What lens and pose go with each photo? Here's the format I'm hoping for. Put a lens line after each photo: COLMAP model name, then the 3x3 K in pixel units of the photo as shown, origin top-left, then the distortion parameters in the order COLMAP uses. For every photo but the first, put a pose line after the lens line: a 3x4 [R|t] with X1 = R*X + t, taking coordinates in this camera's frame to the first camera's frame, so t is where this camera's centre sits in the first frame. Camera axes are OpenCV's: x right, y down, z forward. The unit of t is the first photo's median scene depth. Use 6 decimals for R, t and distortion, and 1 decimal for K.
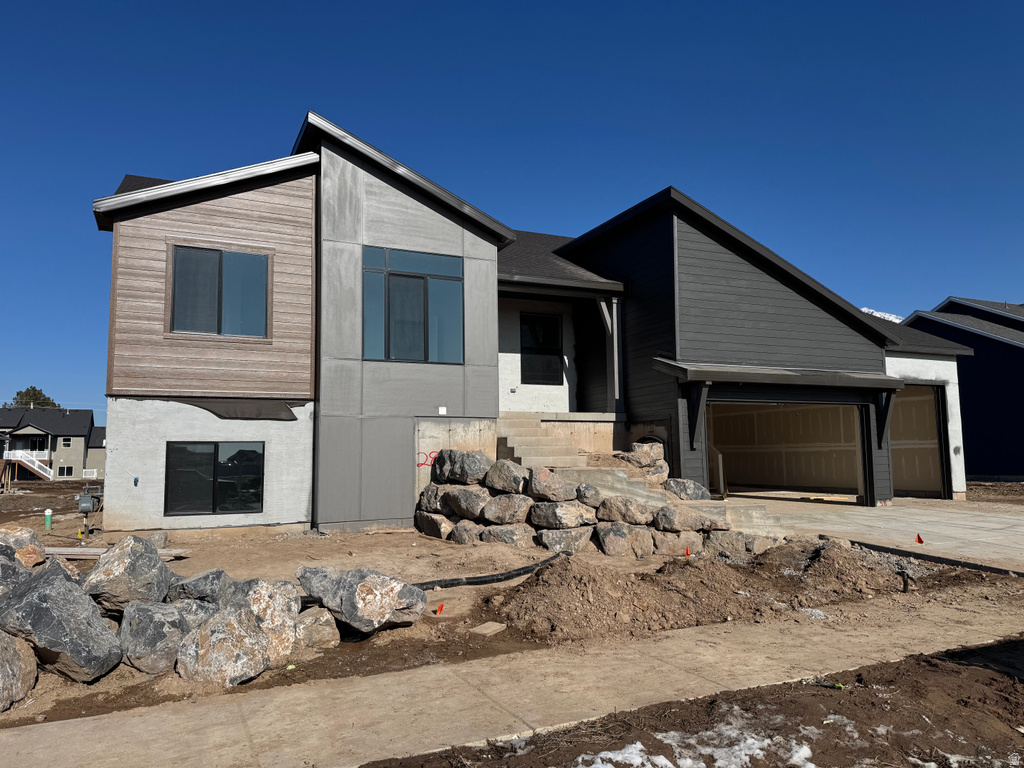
lens RADIAL K [[710.4, 0, 512.0], [0, 710.4, 384.0], [0, 0, 1]] dist [0.092281, -0.097117]
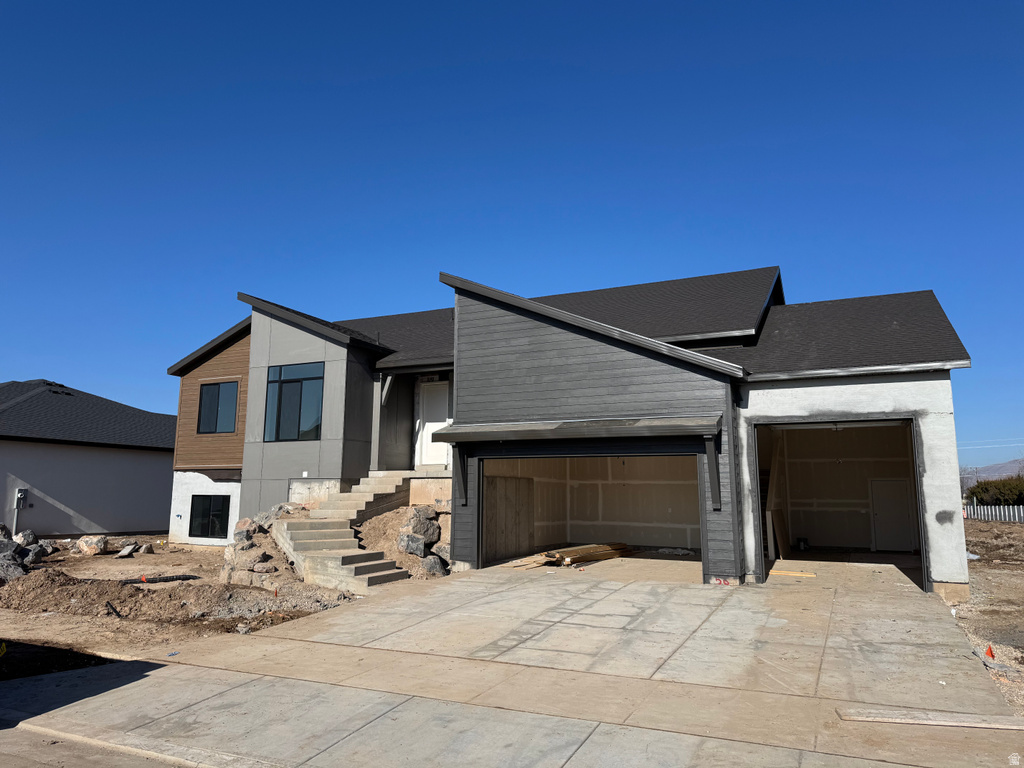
lens RADIAL K [[710.4, 0, 512.0], [0, 710.4, 384.0], [0, 0, 1]] dist [0.092281, -0.097117]
pose [[0.647060, -0.100160, -0.755832, 1.271617], [0.068375, 0.994962, -0.073313, -0.008055], [0.759367, -0.004243, 0.650648, 0.393387]]
